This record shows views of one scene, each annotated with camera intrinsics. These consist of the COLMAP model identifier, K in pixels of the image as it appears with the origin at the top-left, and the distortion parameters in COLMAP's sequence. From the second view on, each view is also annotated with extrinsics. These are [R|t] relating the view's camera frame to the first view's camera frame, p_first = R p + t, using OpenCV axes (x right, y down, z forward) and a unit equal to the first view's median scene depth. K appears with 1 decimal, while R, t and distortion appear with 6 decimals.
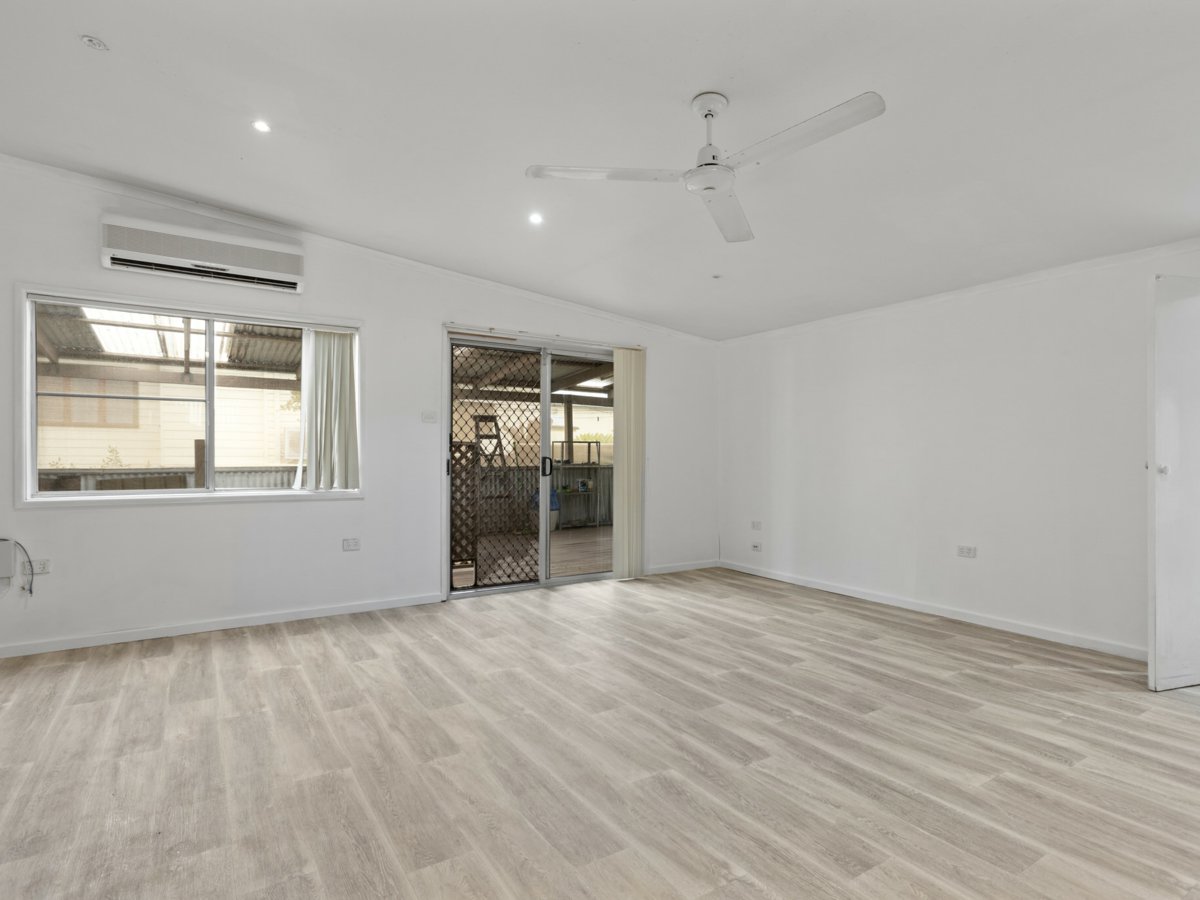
lens RADIAL K [[625.6, 0, 604.3], [0, 625.6, 453.5], [0, 0, 1]] dist [-0.016184, 0.000860]
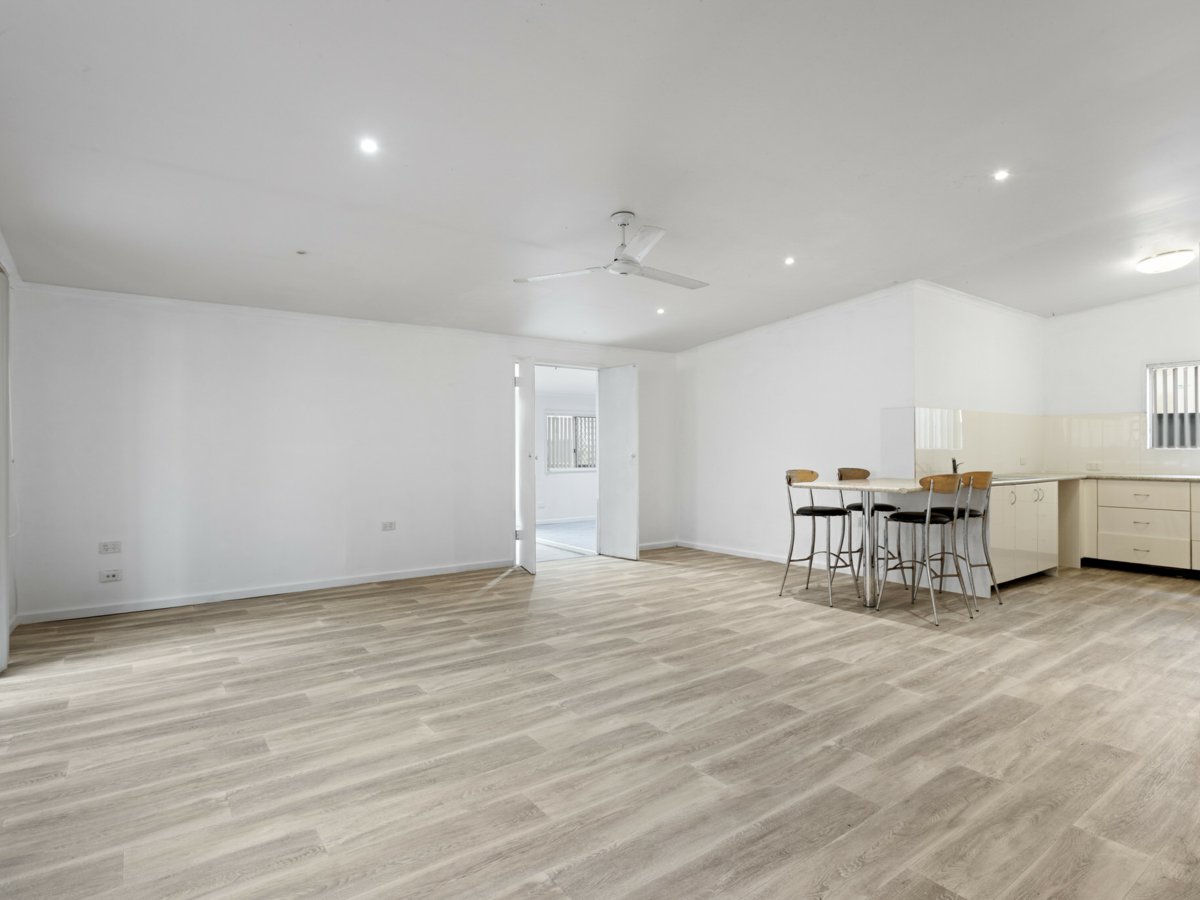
lens RADIAL K [[625.6, 0, 604.3], [0, 625.6, 453.5], [0, 0, 1]] dist [-0.016184, 0.000860]
pose [[-0.039417, -0.010561, 0.999167, -1.101962], [0.006437, 0.999921, 0.010823, -0.004541], [-0.999202, 0.006858, -0.039346, 0.925714]]
